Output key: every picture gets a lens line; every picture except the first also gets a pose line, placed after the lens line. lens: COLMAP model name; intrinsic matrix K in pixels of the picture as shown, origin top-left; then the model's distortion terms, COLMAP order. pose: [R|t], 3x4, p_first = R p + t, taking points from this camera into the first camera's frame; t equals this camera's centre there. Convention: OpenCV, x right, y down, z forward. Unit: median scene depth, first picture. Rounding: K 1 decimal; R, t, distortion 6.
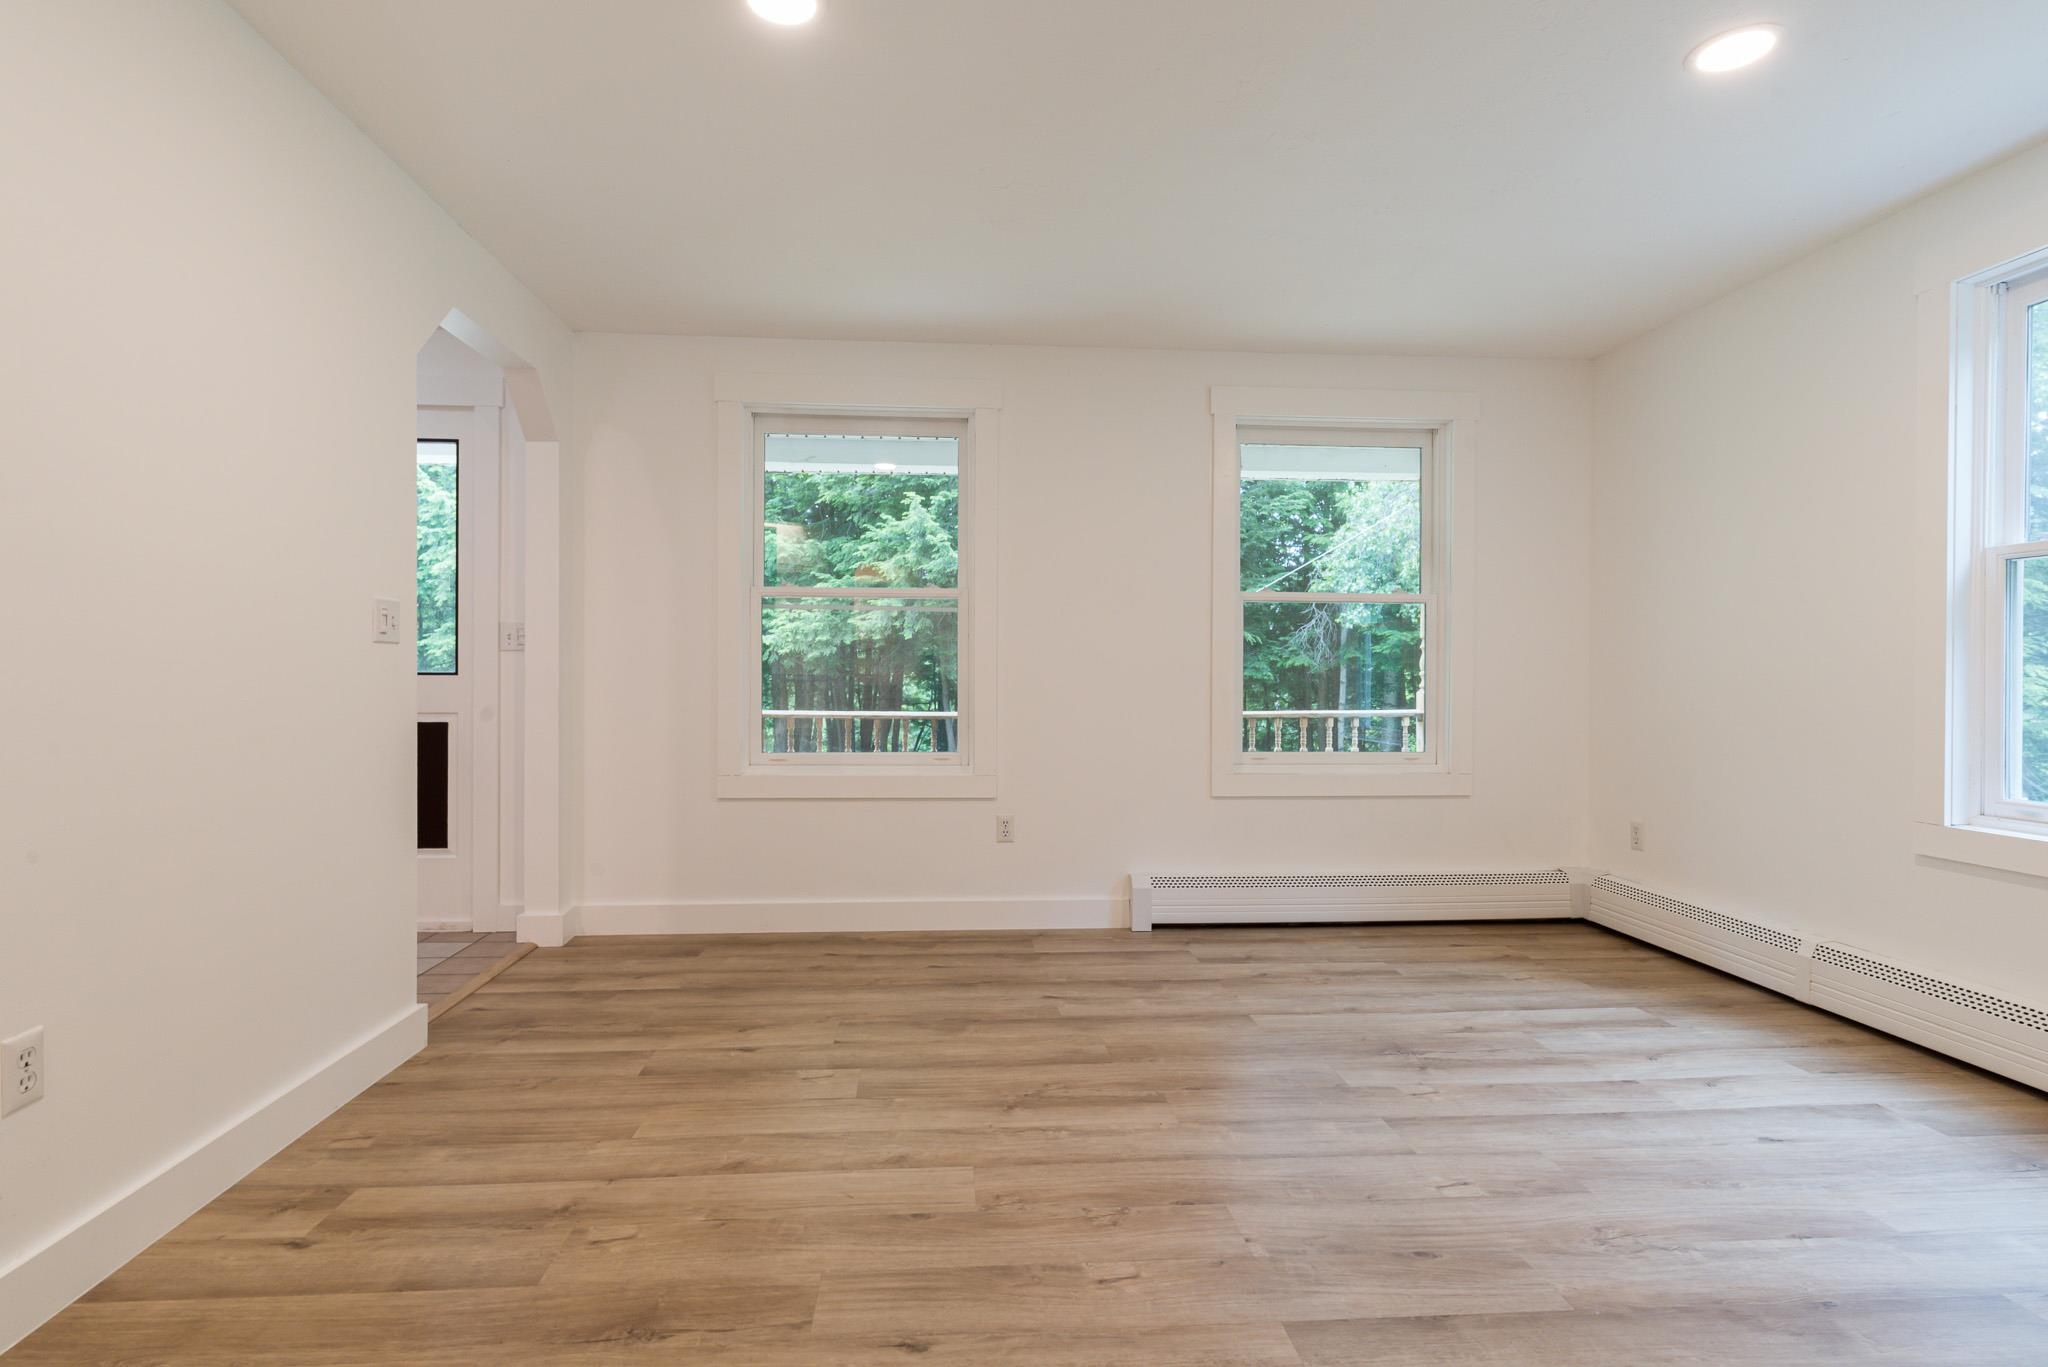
lens RADIAL K [[990.7, 0, 1037.7], [0, 990.7, 696.4], [0, 0, 1]] dist [-0.000435, -0.001402]
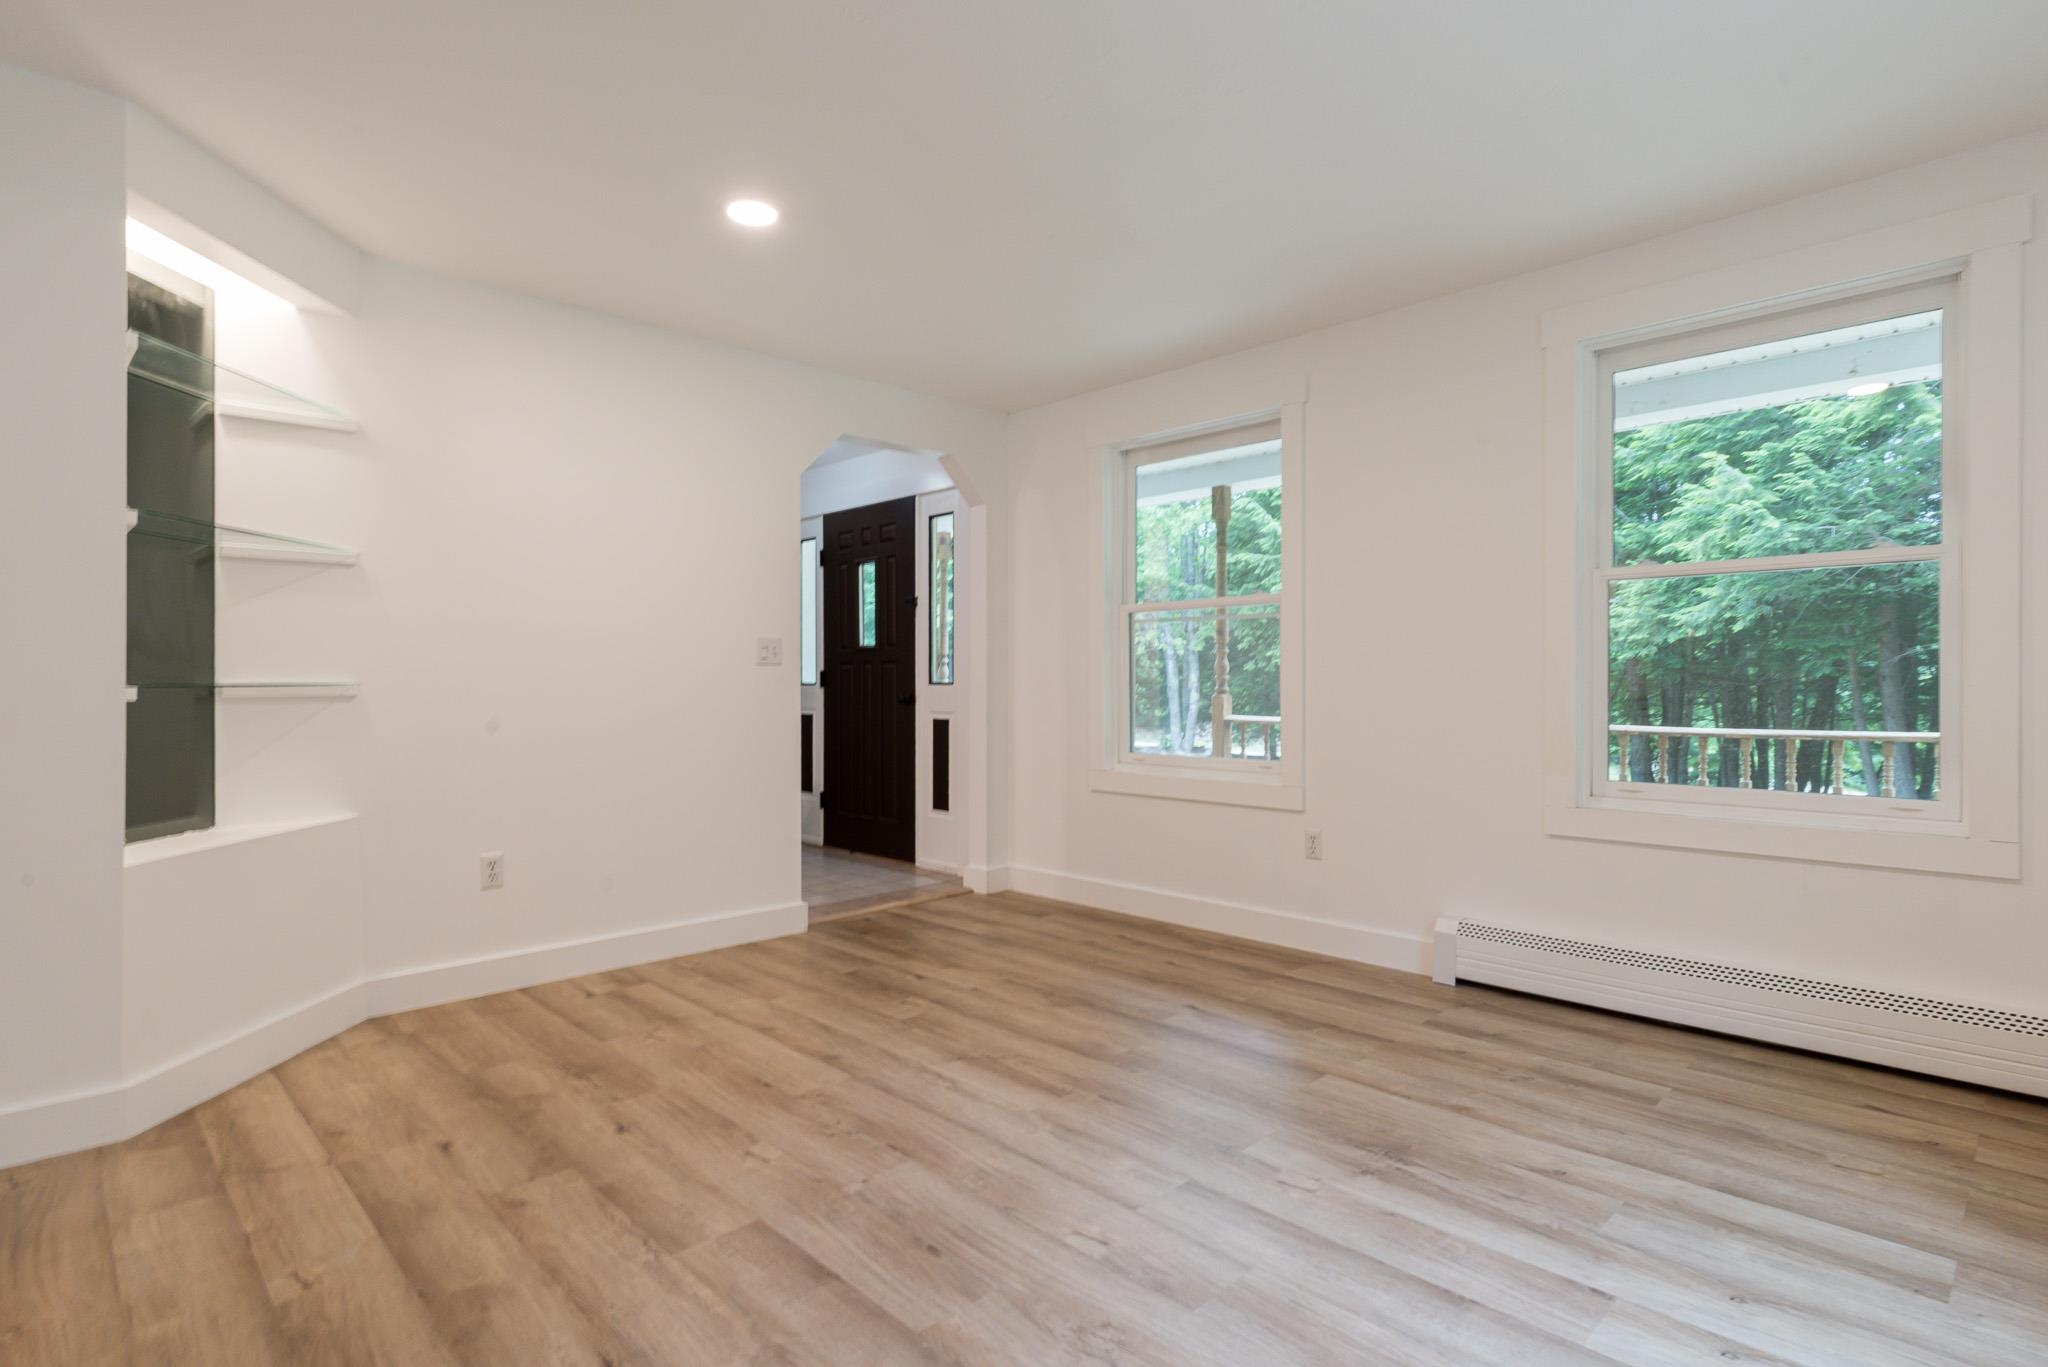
lens RADIAL K [[1032.3, 0, 1047.6], [0, 1032.3, 684.1], [0, 0, 1]] dist [0.000309, 0.000111]
pose [[0.652494, -0.005602, -0.757773, 0.850228], [-0.008832, 0.999849, -0.014997, -0.002977], [0.757742, 0.016479, 0.652346, 0.256932]]
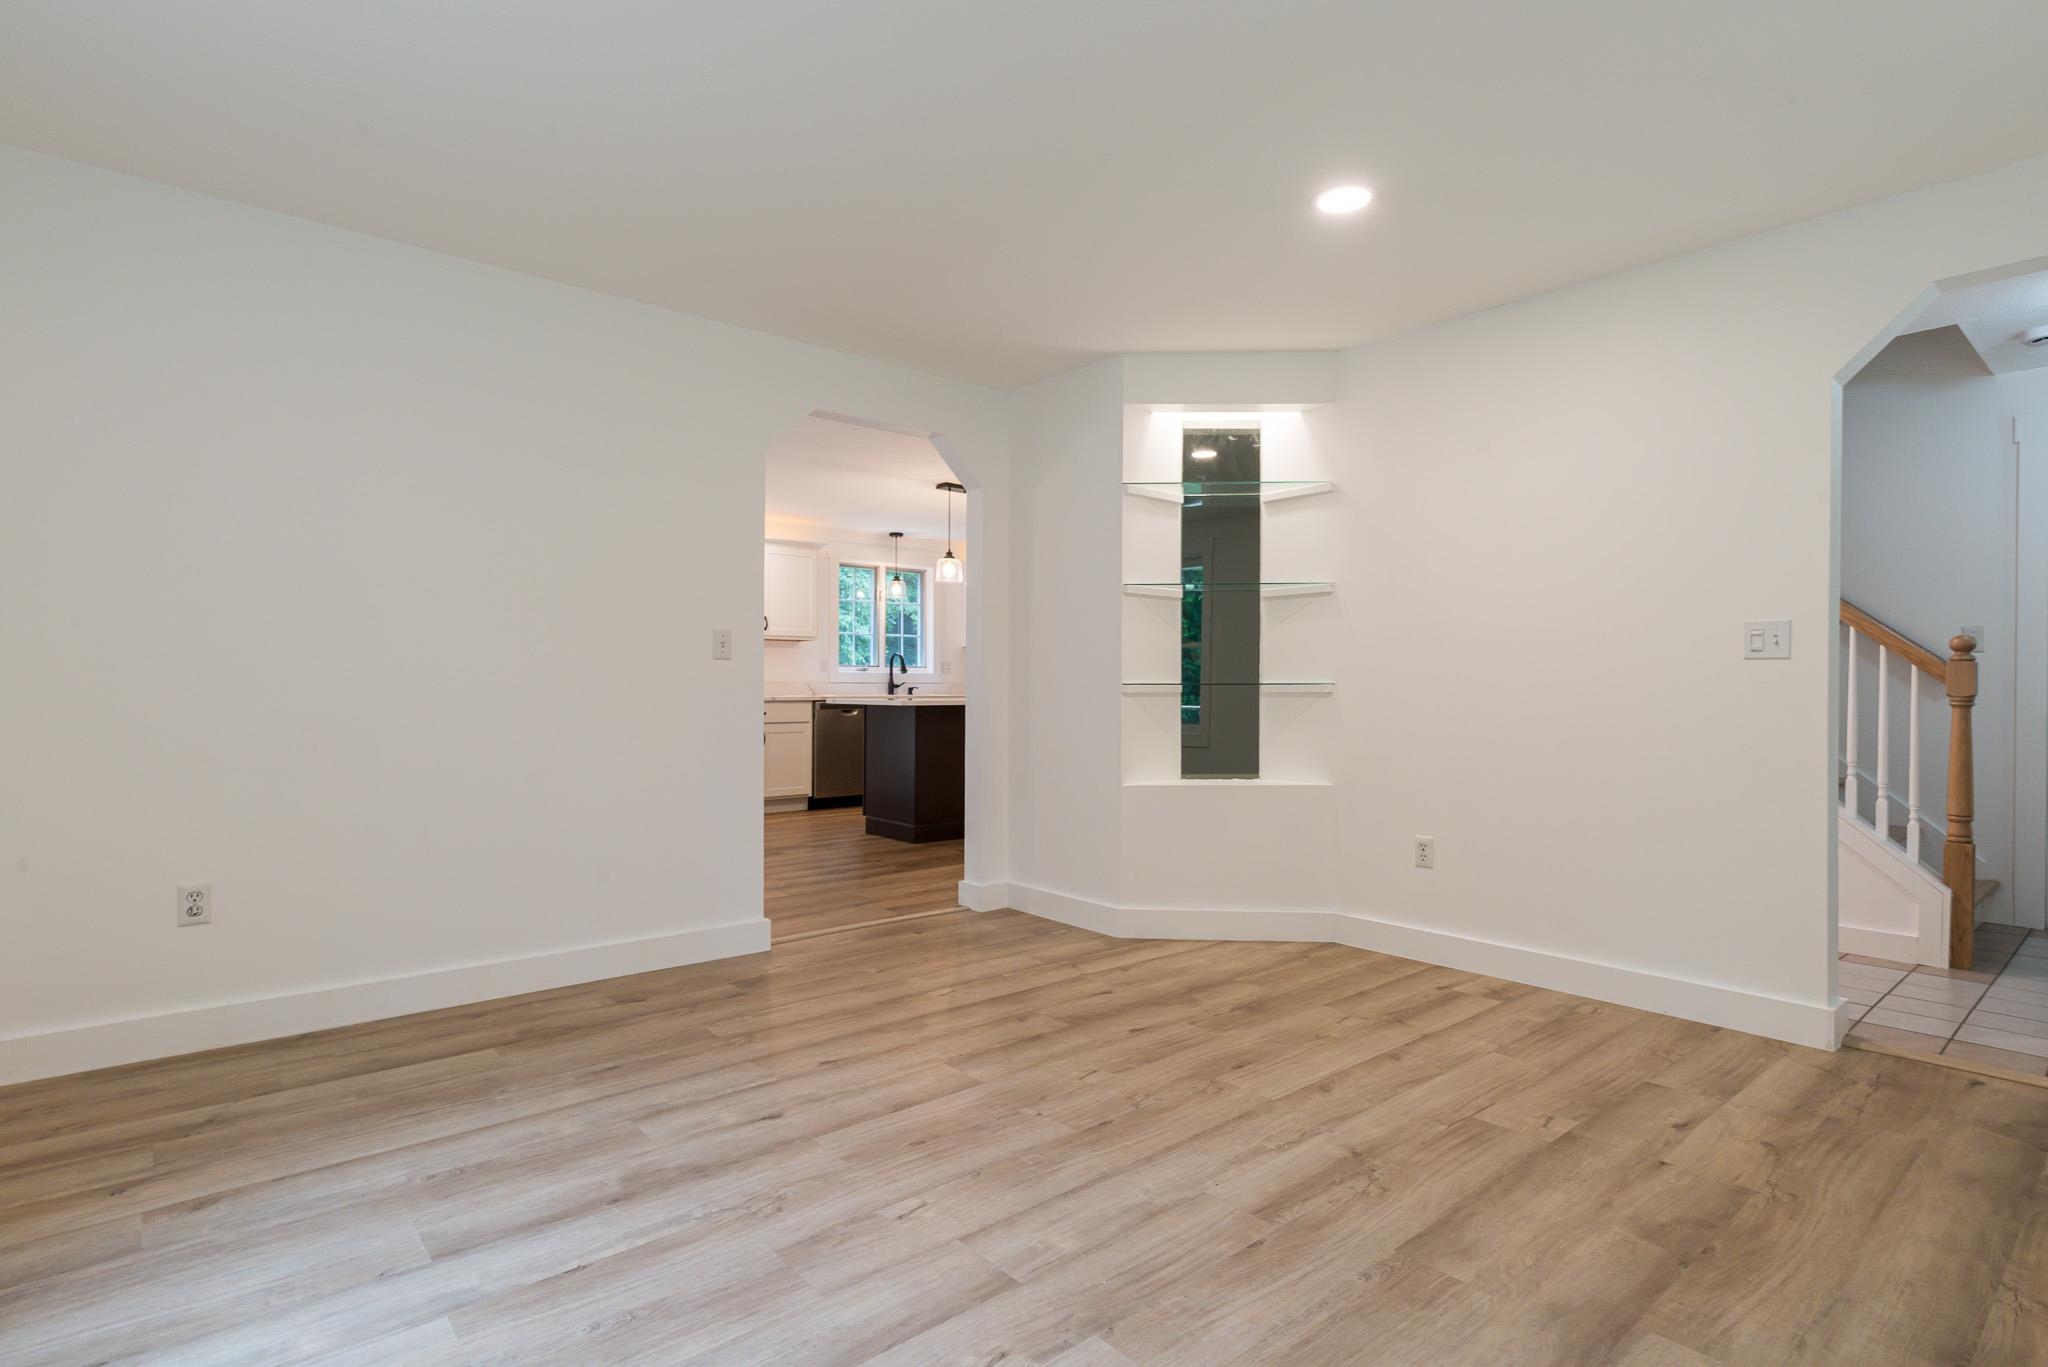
lens RADIAL K [[1032.3, 0, 1047.6], [0, 1032.3, 684.1], [0, 0, 1]] dist [0.000309, 0.000111]
pose [[-0.801770, -0.007806, -0.597582, 0.695238], [-0.018937, 0.999744, 0.012349, -0.023799], [0.597332, 0.021218, -0.801713, 1.419857]]
